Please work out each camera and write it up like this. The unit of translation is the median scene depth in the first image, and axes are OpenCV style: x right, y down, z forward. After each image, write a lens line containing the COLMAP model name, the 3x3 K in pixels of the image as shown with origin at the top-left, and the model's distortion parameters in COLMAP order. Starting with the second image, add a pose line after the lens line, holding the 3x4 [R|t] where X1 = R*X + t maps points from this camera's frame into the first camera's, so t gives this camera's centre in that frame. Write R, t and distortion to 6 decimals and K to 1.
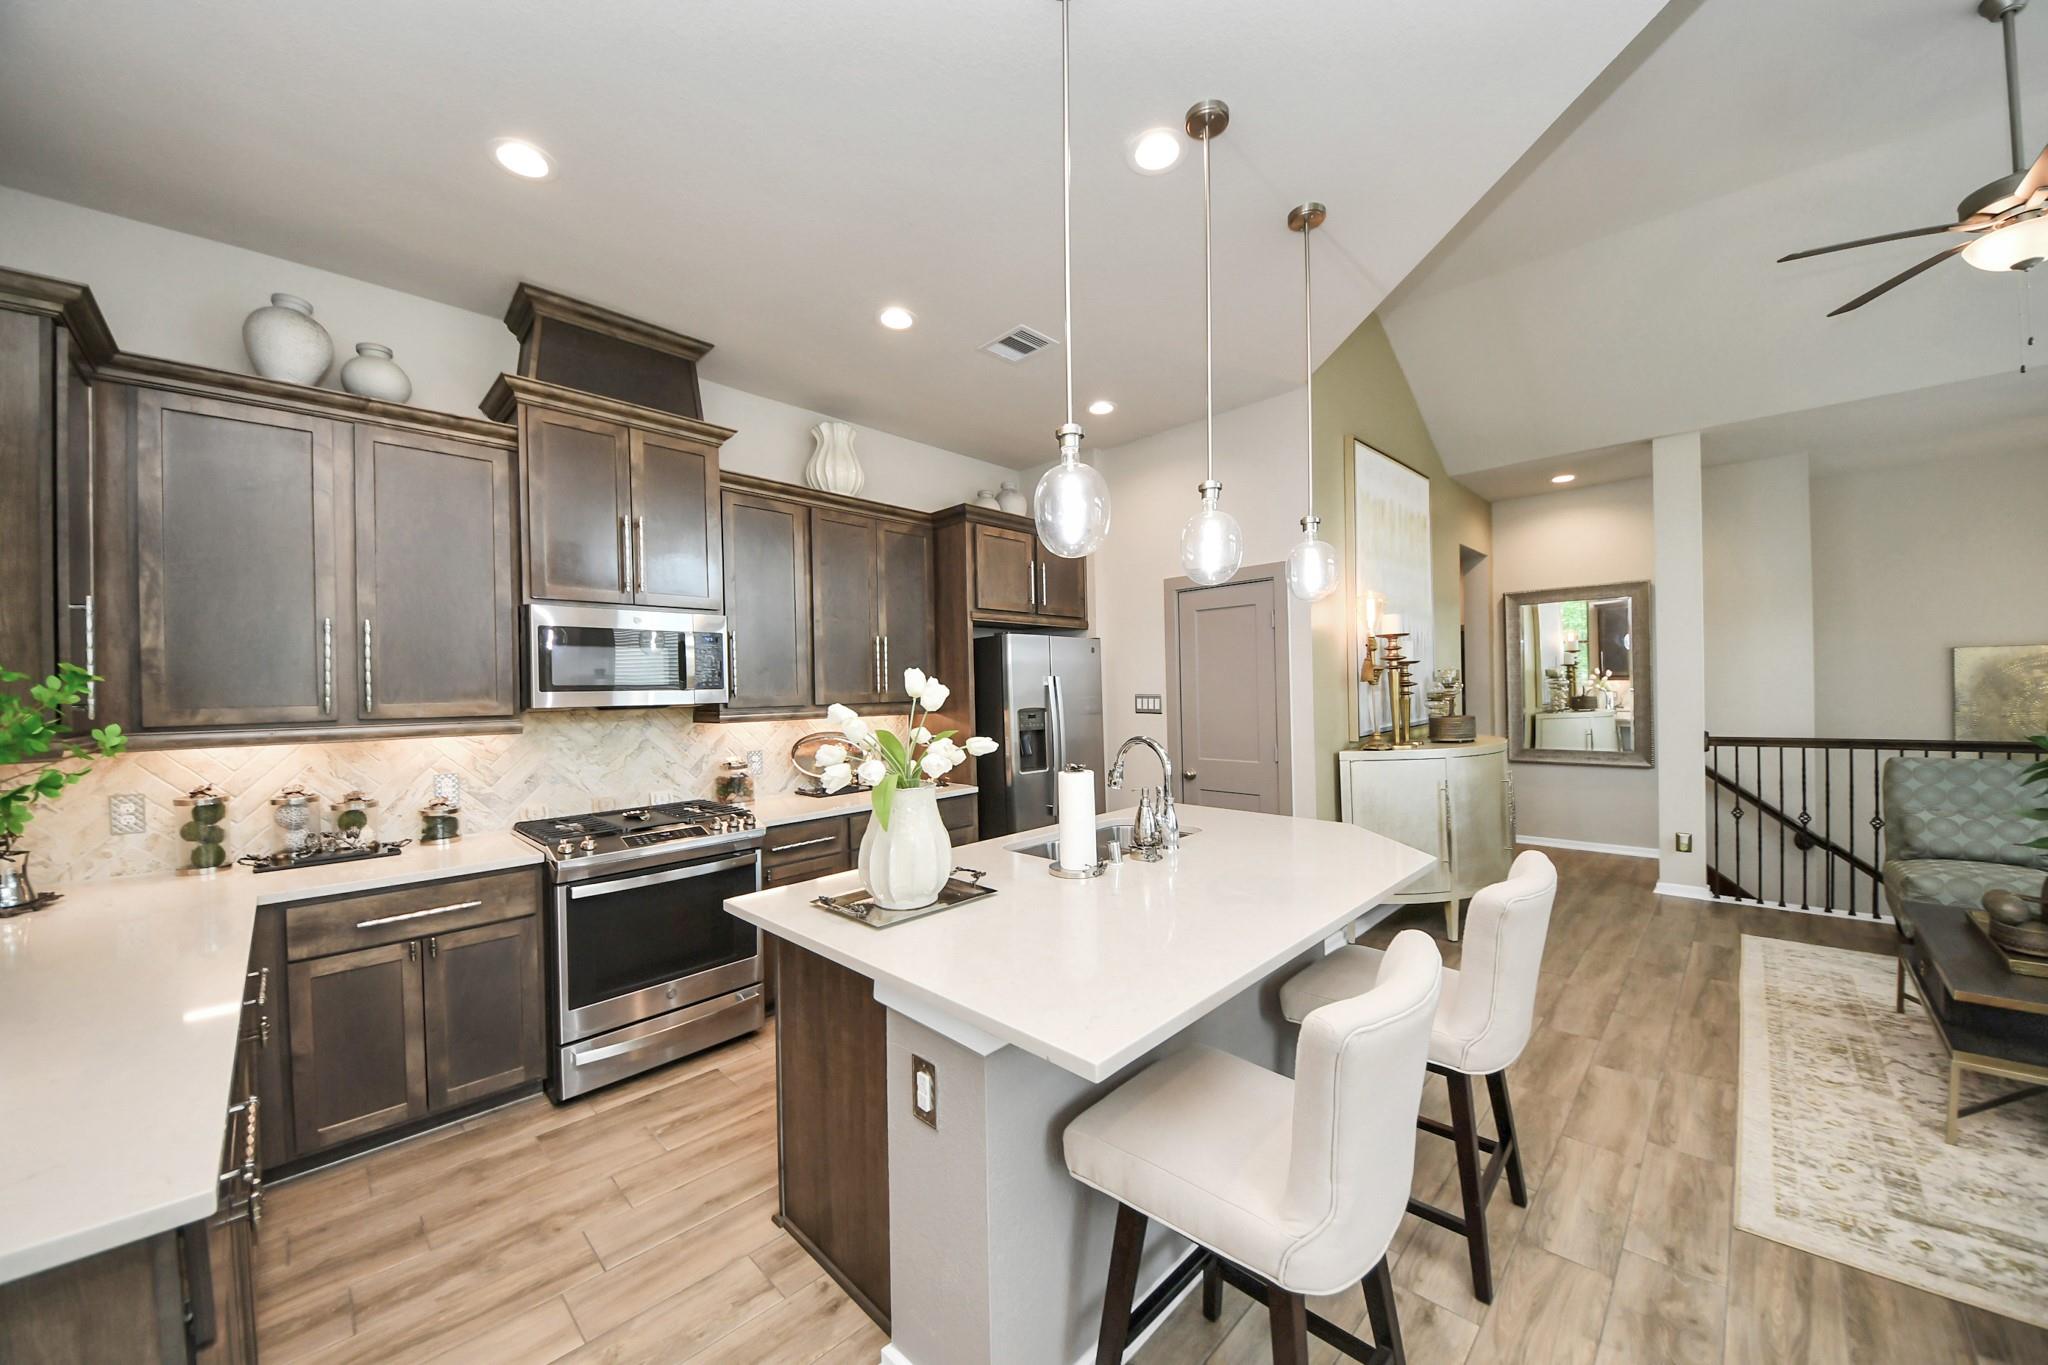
lens RADIAL K [[725.9, 0, 1024.0], [0, 725.9, 682.5], [0, 0, 1]] dist [0.023461, -0.012036]
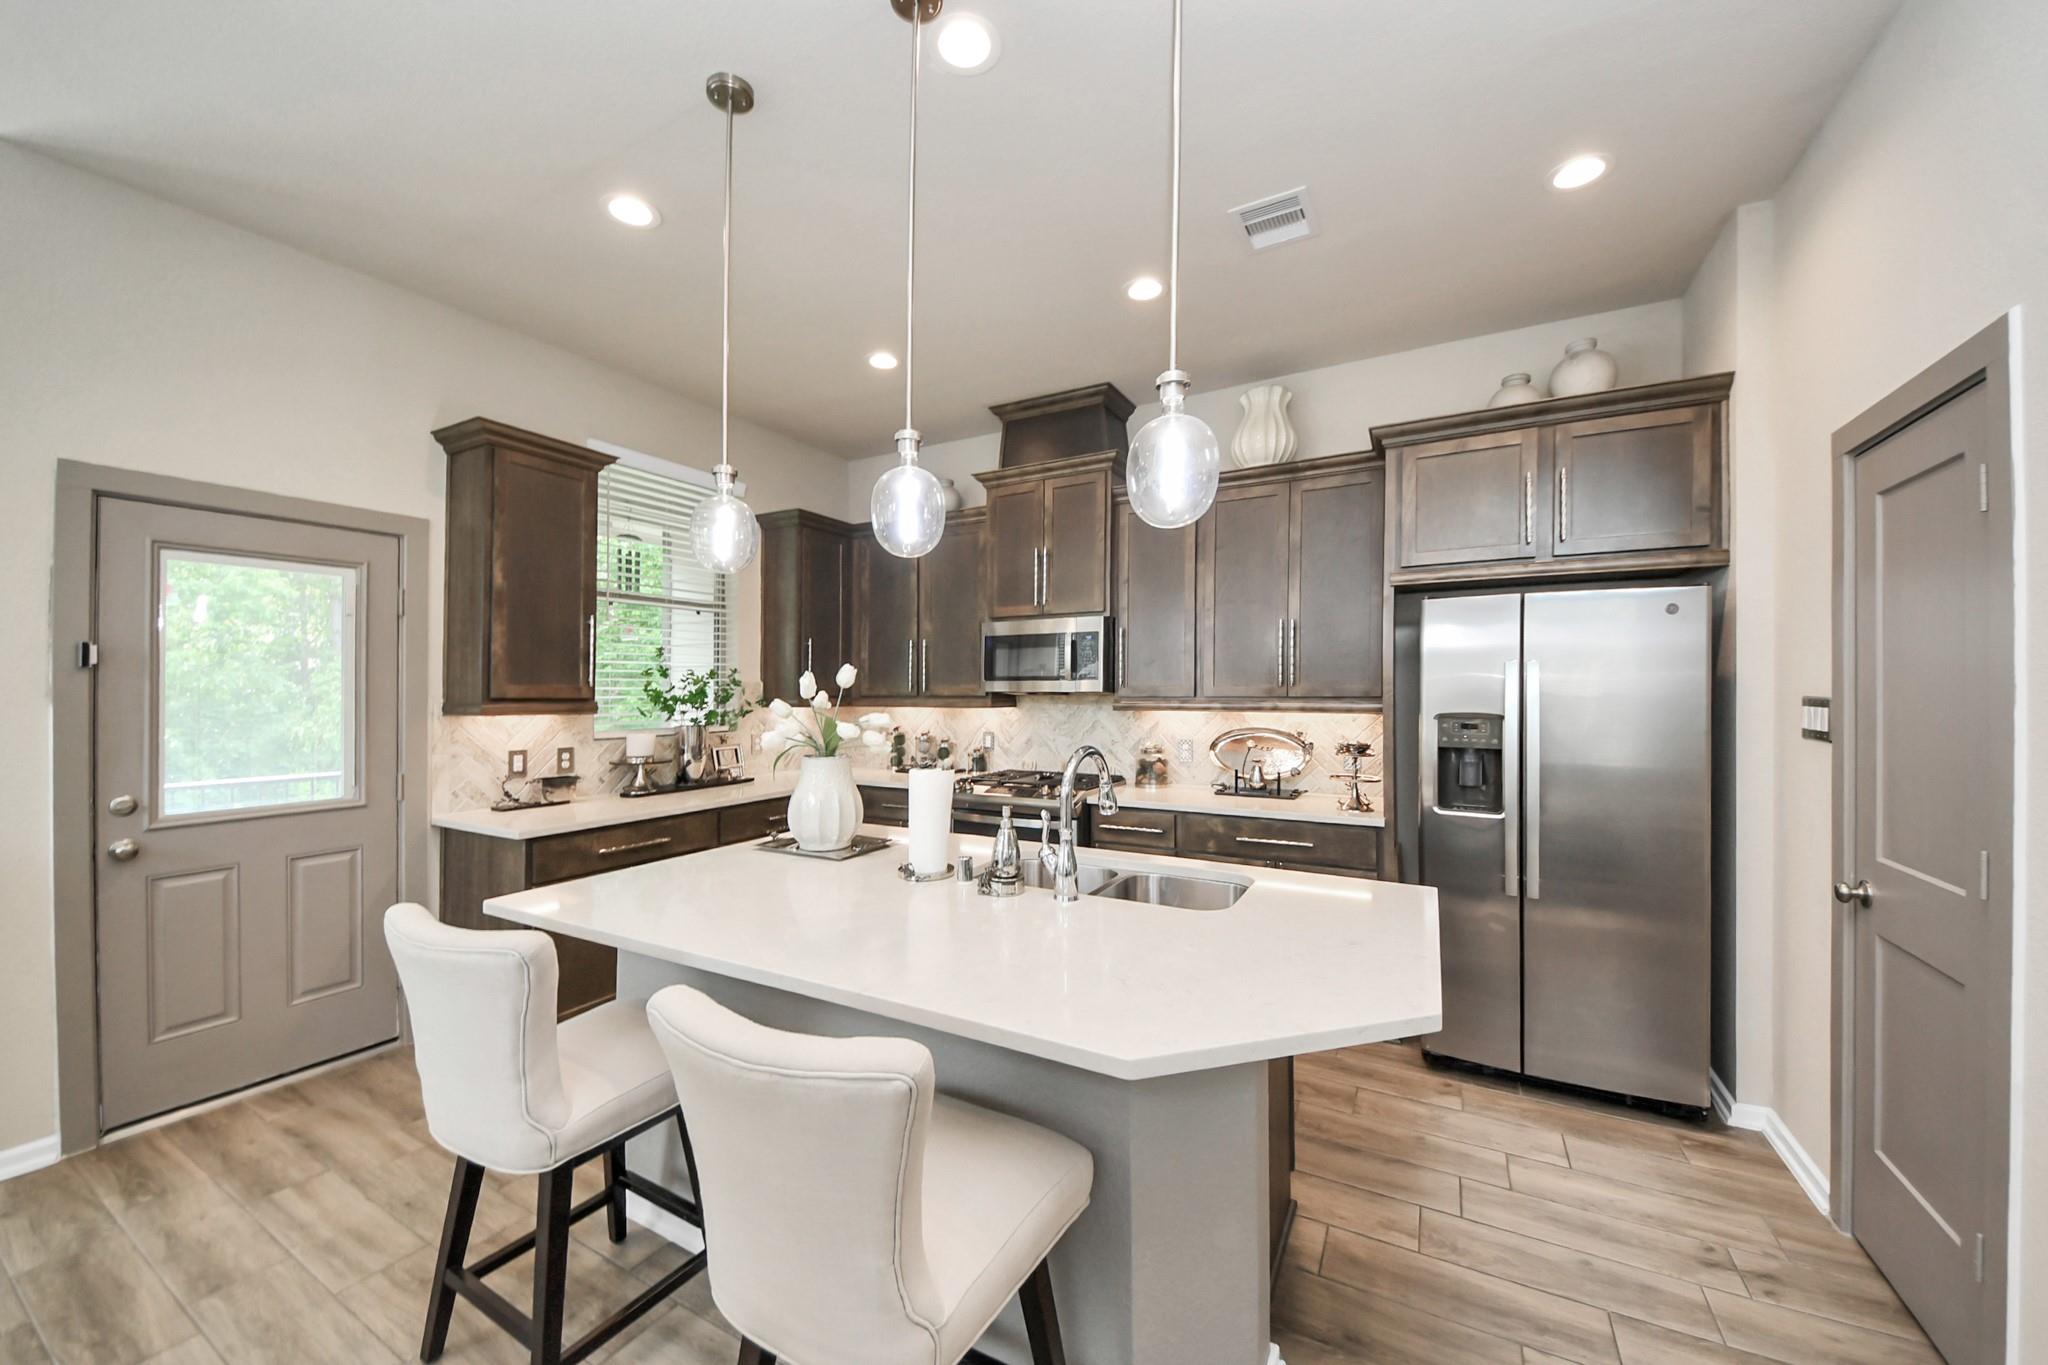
lens RADIAL K [[739.6, 0, 1026.3], [0, 739.6, 667.9], [0, 0, 1]] dist [0.014455, -0.012928]
pose [[0.272254, -0.008805, -0.962185, 0.732609], [0.004449, 0.999959, -0.007892, -0.001050], [0.962215, -0.002132, 0.272282, 0.615874]]
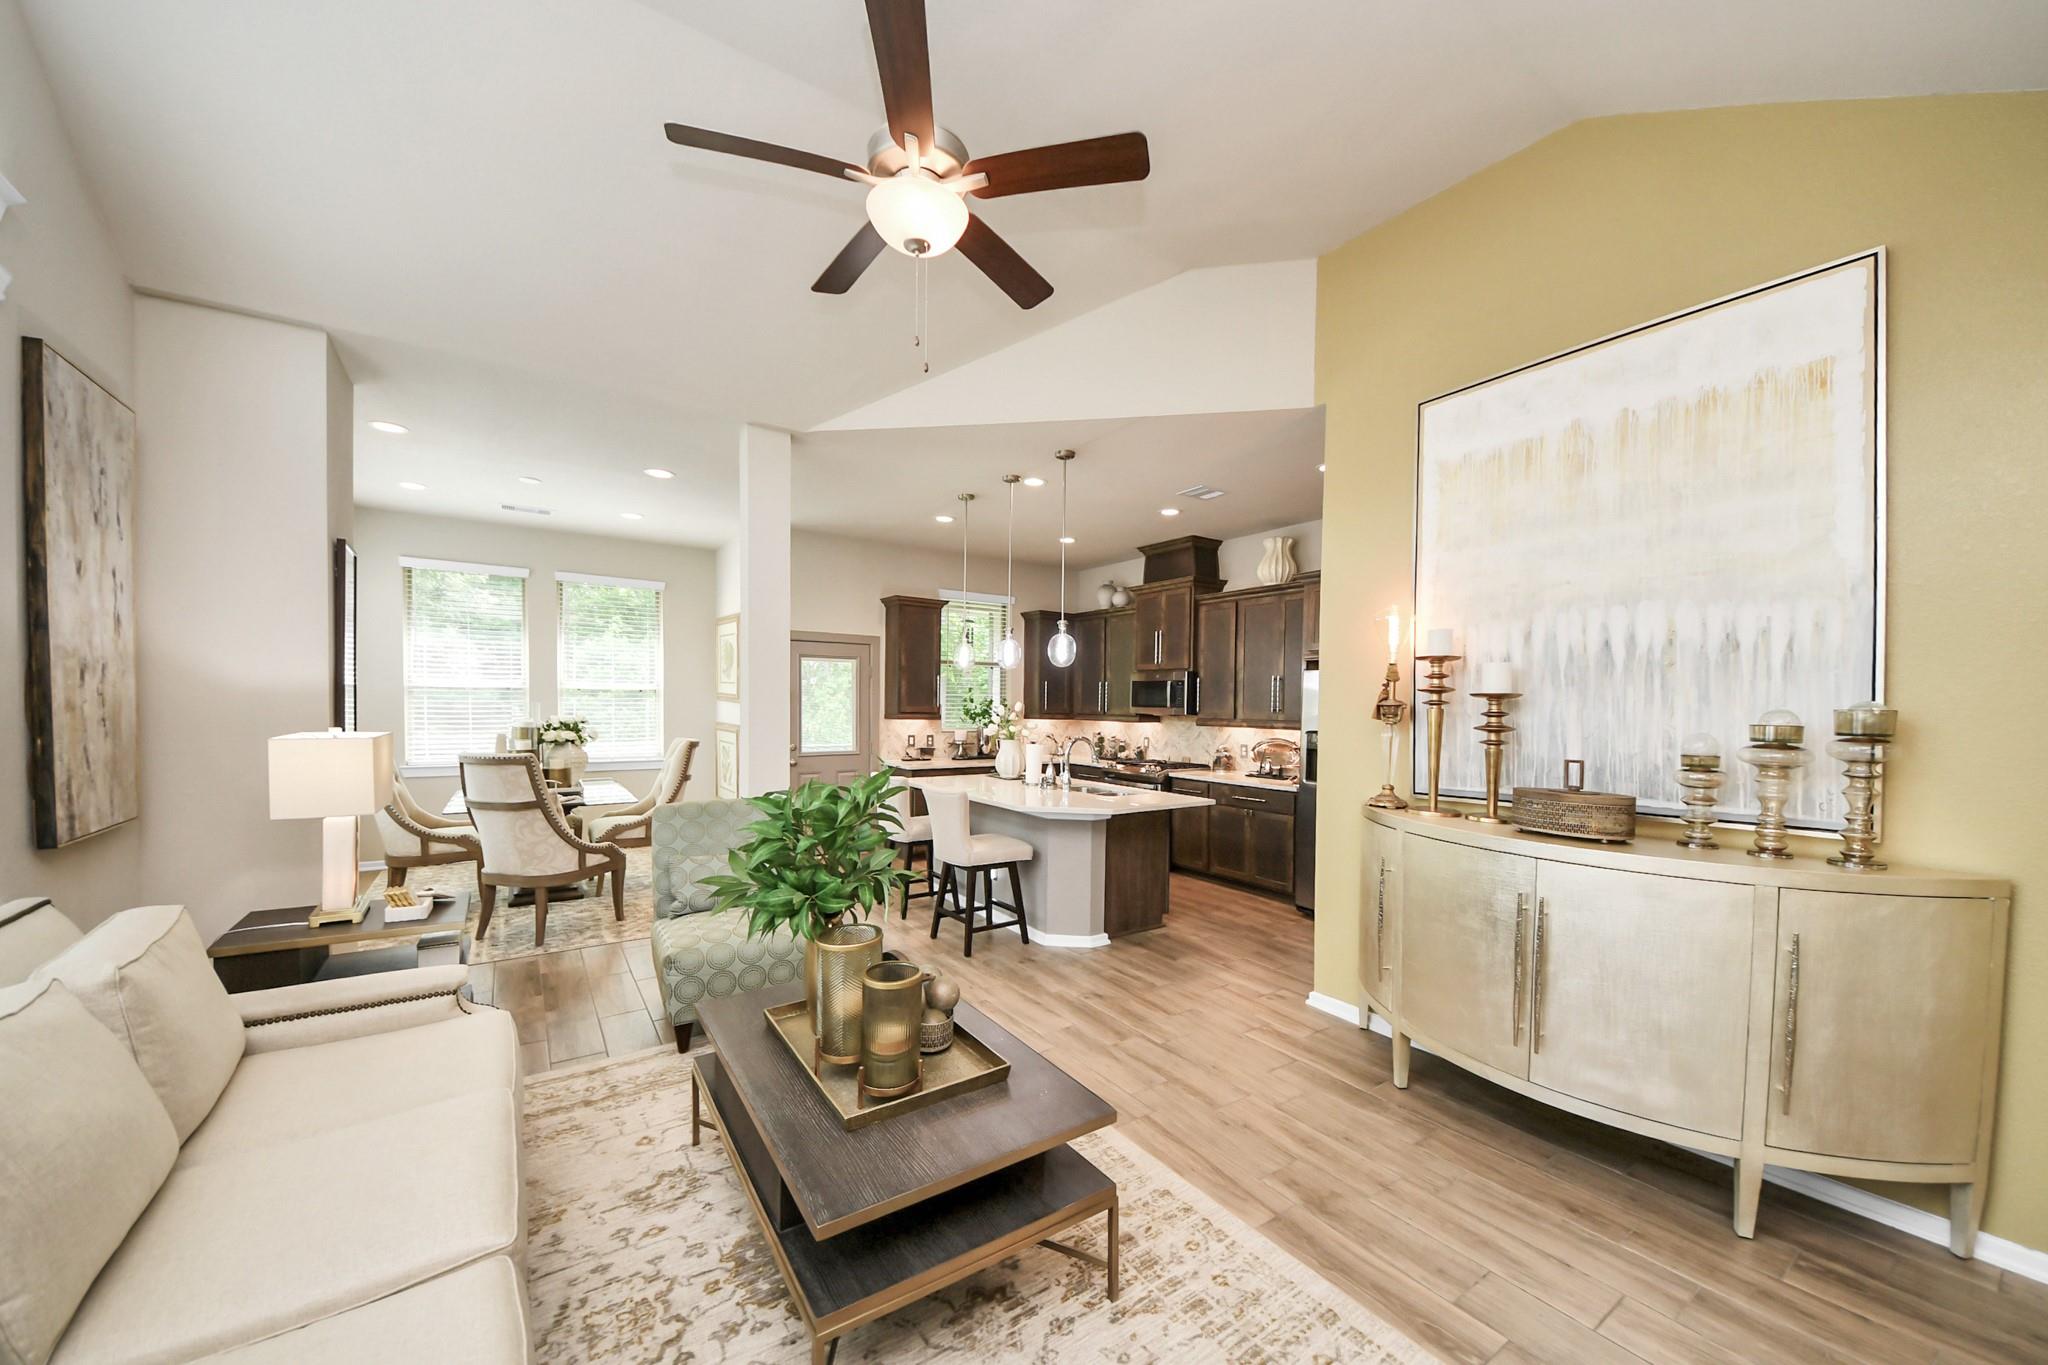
lens RADIAL K [[737.0, 0, 1034.8], [0, 737.0, 705.9], [0, 0, 1]] dist [-0.000136, -0.005101]
pose [[-0.181653, 0.022150, -0.983113, 1.792462], [-0.003487, 0.999725, 0.023169, -0.045430], [0.983356, 0.007637, -0.181526, 1.035189]]
